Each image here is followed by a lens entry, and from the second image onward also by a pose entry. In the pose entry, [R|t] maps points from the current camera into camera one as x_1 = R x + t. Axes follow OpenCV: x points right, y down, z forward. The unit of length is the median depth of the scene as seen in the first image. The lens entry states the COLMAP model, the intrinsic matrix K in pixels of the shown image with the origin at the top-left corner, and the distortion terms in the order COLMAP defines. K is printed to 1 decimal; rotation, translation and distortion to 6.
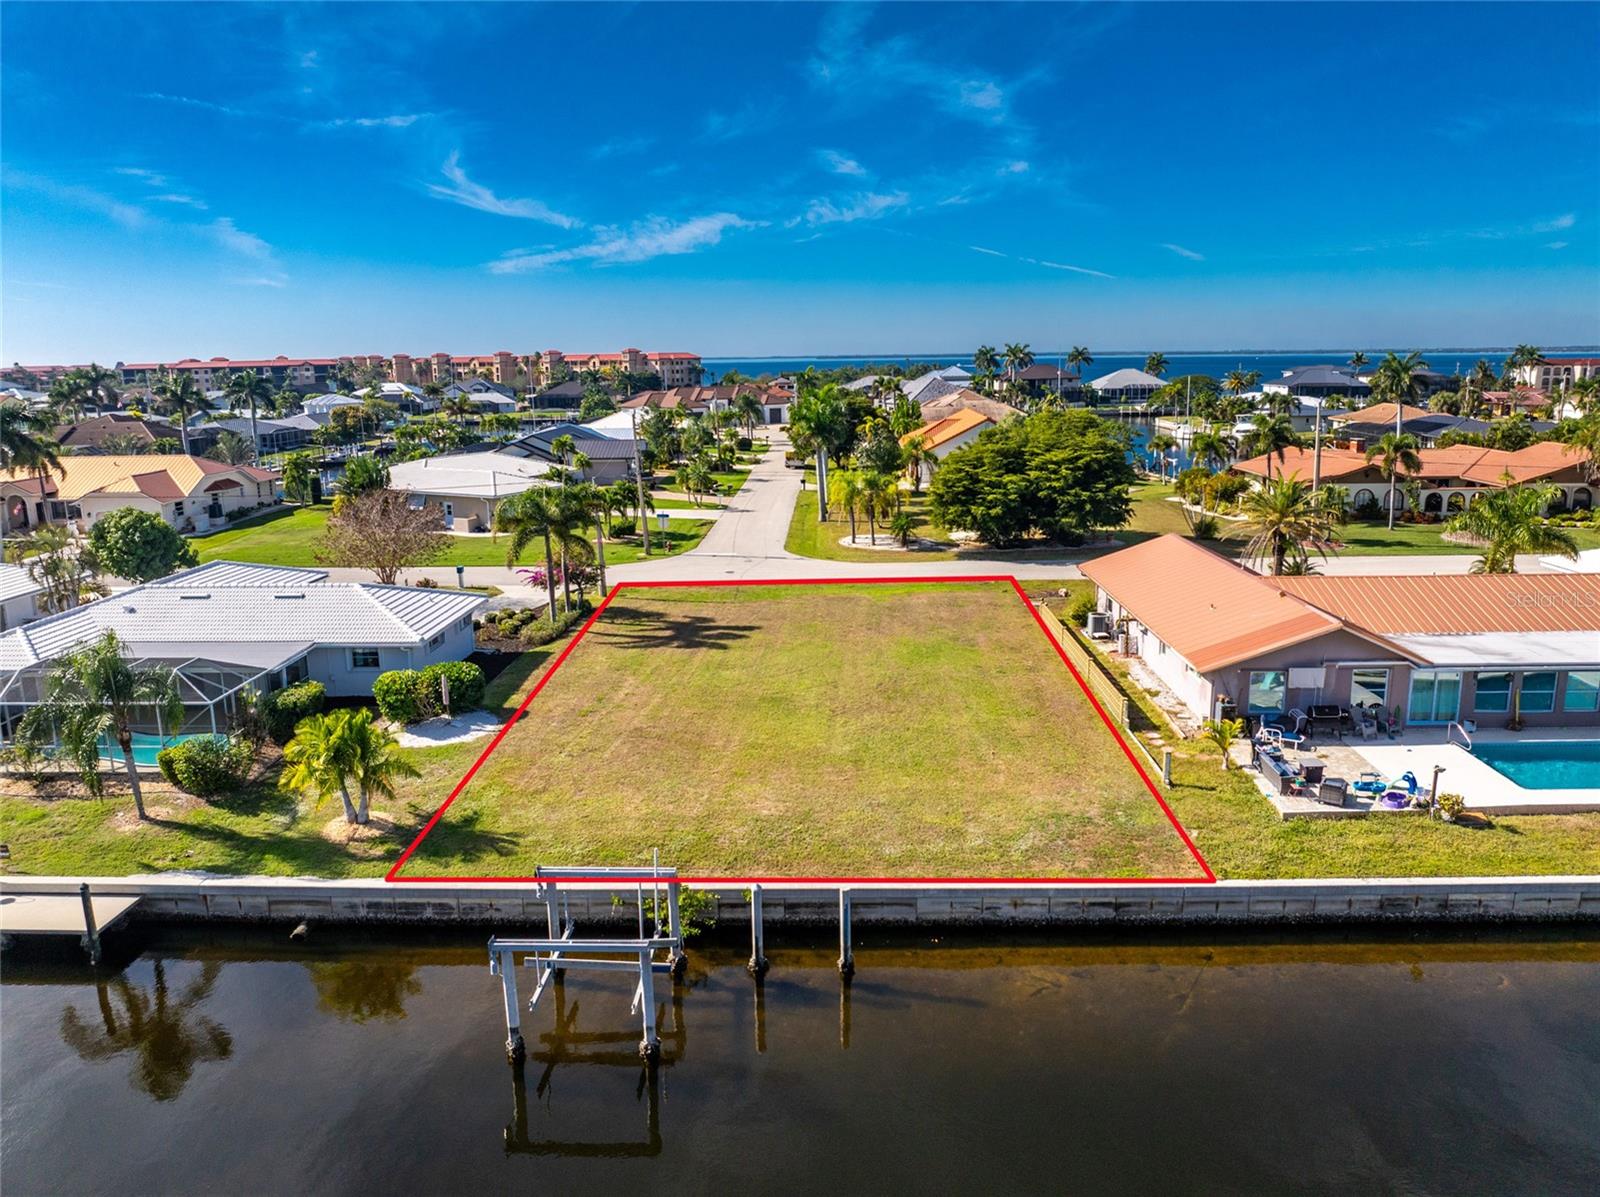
lens RADIAL K [[1135.7, 0, 800.3], [0, 1135.7, 582.9], [0, 0, 1]] dist [-0.008026, -0.053946]
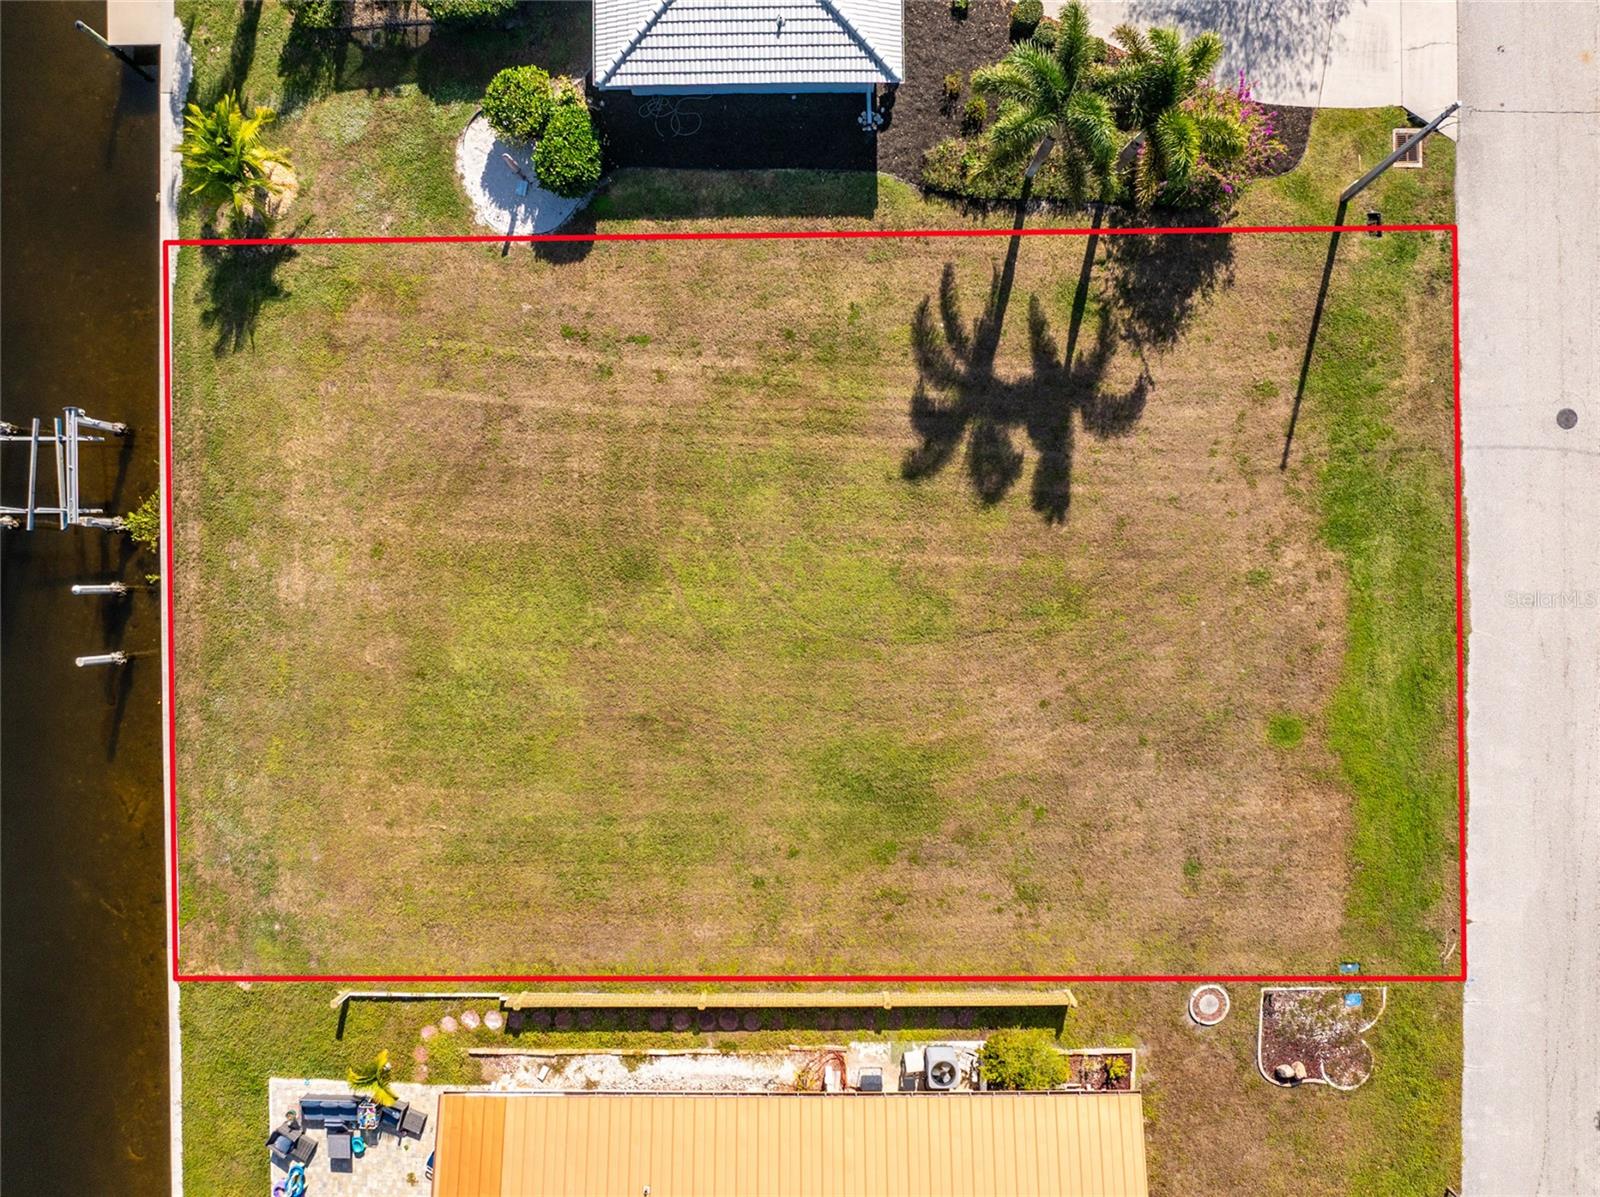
lens RADIAL K [[1120.1, 0, 801.9], [0, 1120.1, 524.9], [0, 0, 1]] dist [-0.014085, -0.006891]
pose [[0.041036, 0.999010, 0.017199, -0.060639], [-0.189068, -0.009138, 0.981922, -0.645826], [0.981106, -0.043546, 0.188505, 0.954739]]
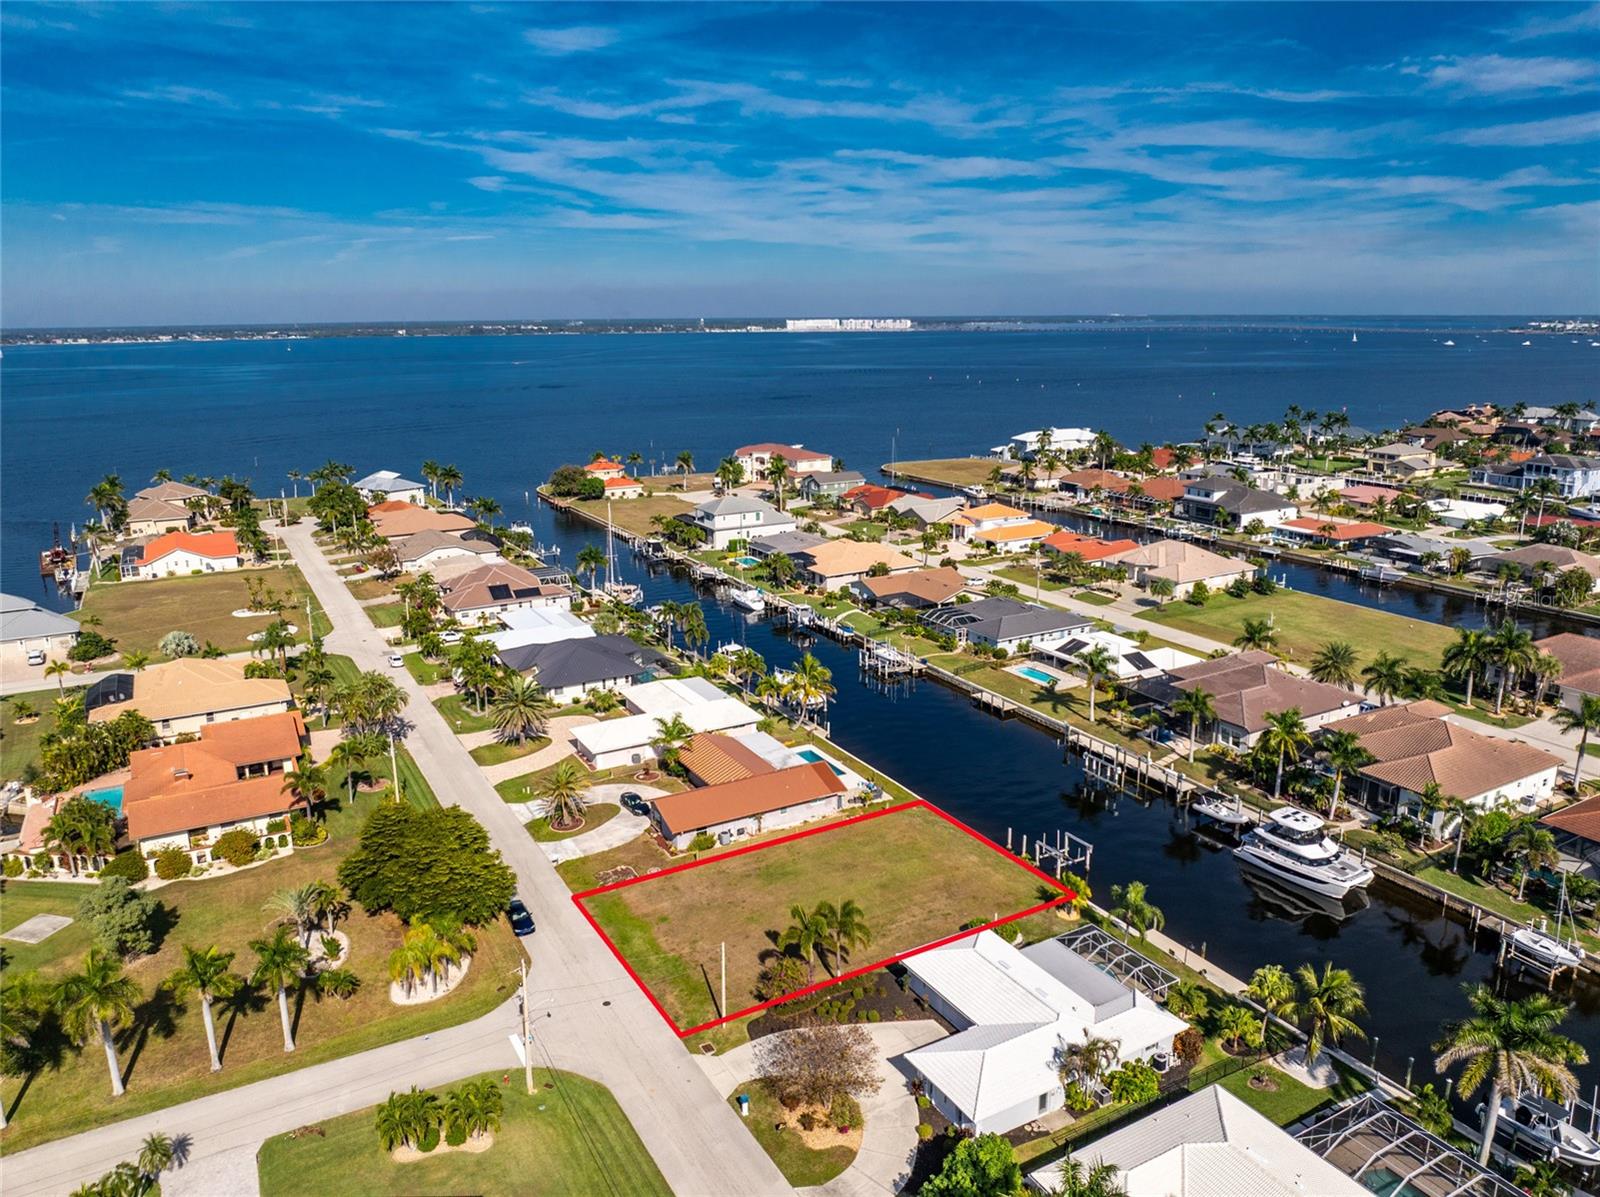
lens RADIAL K [[1124.1, 0, 803.2], [0, 1124.1, 591.3], [0, 0, 1]] dist [-0.031235, -0.003821]
pose [[-0.520290, -0.182652, 0.834228, -1.704953], [0.189688, 0.927739, 0.321431, -1.197316], [-0.832656, 0.325481, -0.448047, 1.933653]]
